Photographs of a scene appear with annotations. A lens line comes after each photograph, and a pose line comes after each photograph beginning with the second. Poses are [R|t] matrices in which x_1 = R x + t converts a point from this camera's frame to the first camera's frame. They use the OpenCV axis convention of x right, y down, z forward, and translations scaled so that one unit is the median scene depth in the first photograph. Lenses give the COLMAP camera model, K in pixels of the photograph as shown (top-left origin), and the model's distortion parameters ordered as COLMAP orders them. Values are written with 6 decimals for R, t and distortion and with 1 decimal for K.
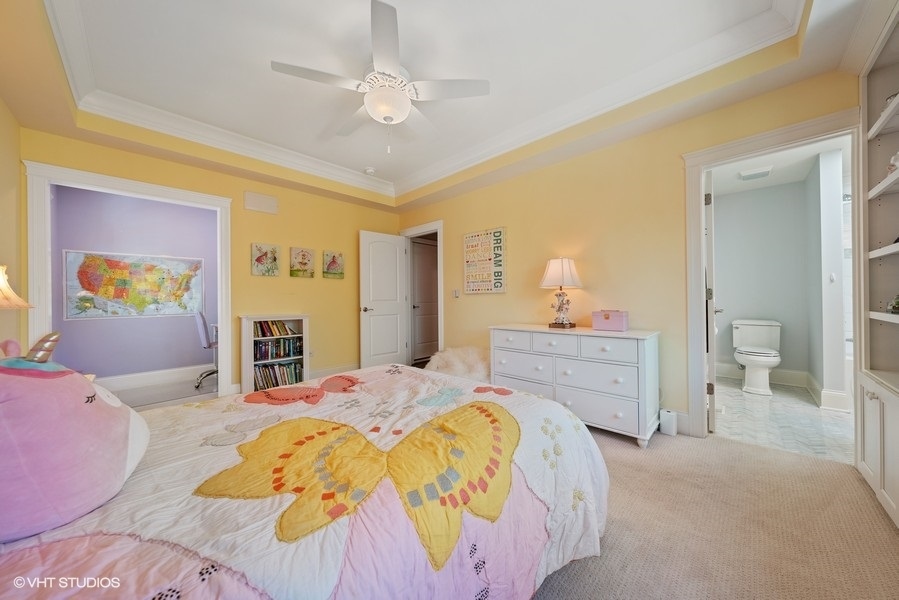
lens RADIAL K [[309.5, 0, 449.4], [0, 309.5, 296.7], [0, 0, 1]] dist [-0.001111, 0.000152]
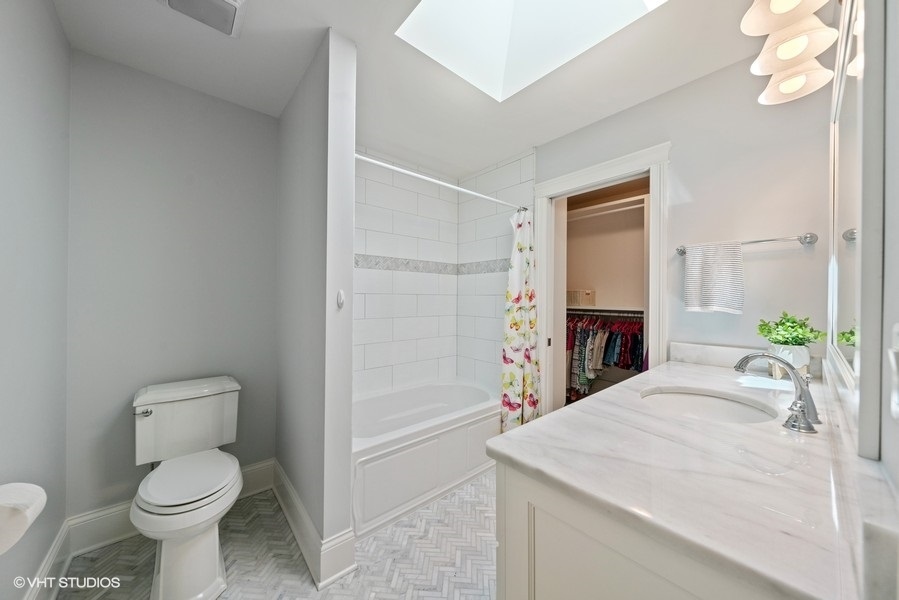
lens RADIAL K [[309.5, 0, 449.4], [0, 309.5, 296.7], [0, 0, 1]] dist [-0.001111, 0.000152]
pose [[0.090079, 0.012701, 0.995854, 0.618358], [-0.010540, 0.999875, -0.011799, -0.049619], [-0.995879, -0.009434, 0.090202, 0.630935]]
